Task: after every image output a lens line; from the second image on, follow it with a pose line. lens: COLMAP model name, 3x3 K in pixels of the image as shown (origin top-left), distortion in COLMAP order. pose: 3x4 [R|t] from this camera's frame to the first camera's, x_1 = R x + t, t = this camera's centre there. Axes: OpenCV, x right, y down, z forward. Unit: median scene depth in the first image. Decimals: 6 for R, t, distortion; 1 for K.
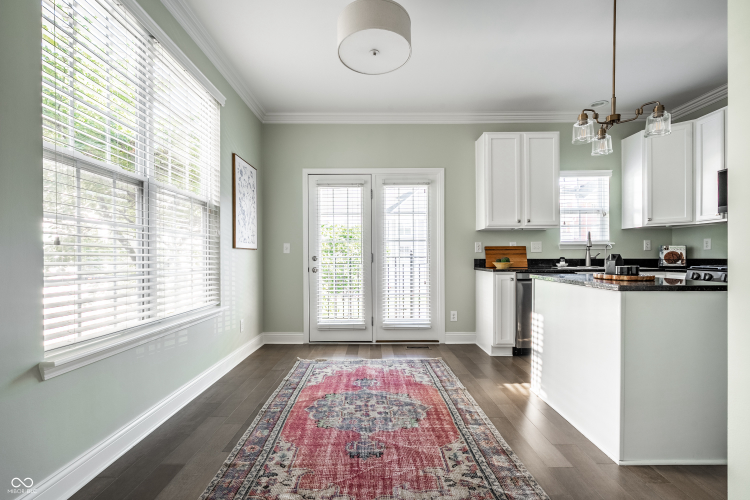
lens RADIAL K [[334.2, 0, 379.1], [0, 334.2, 253.5], [0, 0, 1]] dist [0.000557, 0.000052]
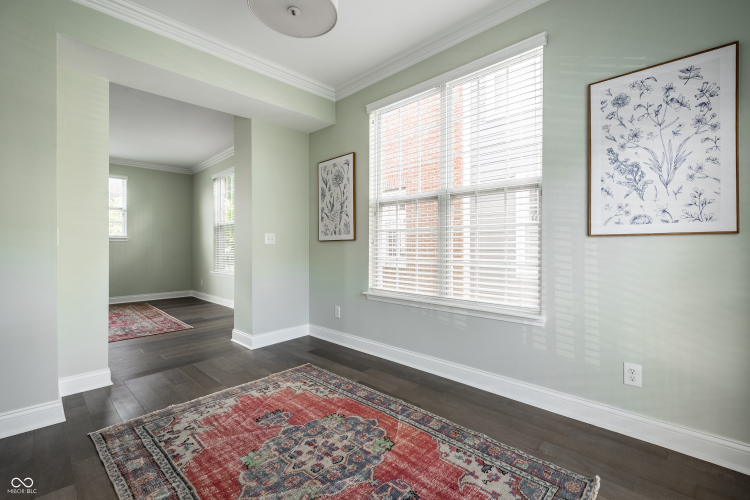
lens RADIAL K [[333.6, 0, 372.7], [0, 333.6, 244.9], [0, 0, 1]] dist [-0.001155, 0.000187]
pose [[-0.708652, 0.001053, -0.705558, 0.396002], [0.012558, 0.999859, -0.011121, 0.004275], [0.705447, -0.016741, -0.708565, 1.553857]]
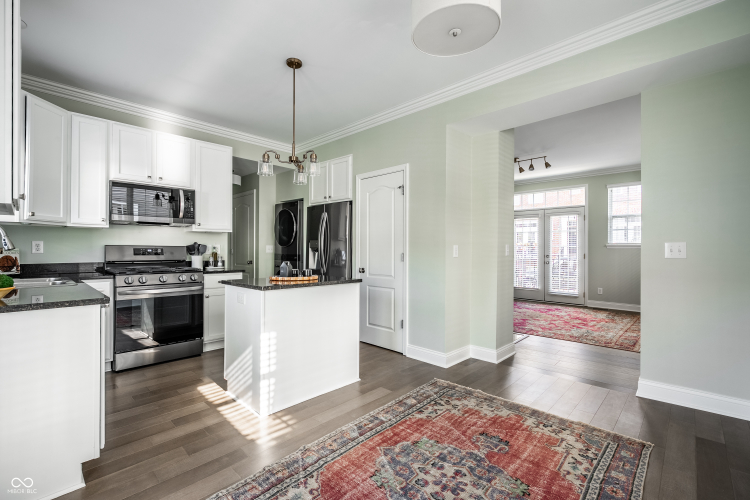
lens RADIAL K [[333.6, 0, 372.7], [0, 333.6, 244.9], [0, 0, 1]] dist [-0.001155, 0.000187]
pose [[-0.705249, 0.010504, 0.708882, -0.419014], [-0.007384, 0.999727, -0.022159, -0.033141], [-0.708922, -0.020863, -0.704979, 1.562915]]
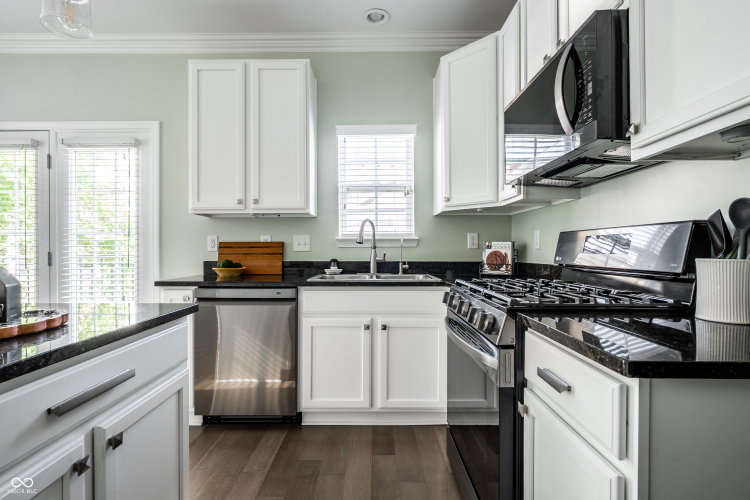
lens RADIAL K [[369.7, 0, 375.0], [0, 369.7, 250.0], [0, 0, 1]] dist [-0.000040, 0.000077]
pose [[0.999884, 0.002611, -0.015013, 1.092869], [-0.002455, 0.999942, 0.010445, -0.024709], [0.015040, -0.010407, 0.999833, 0.501503]]
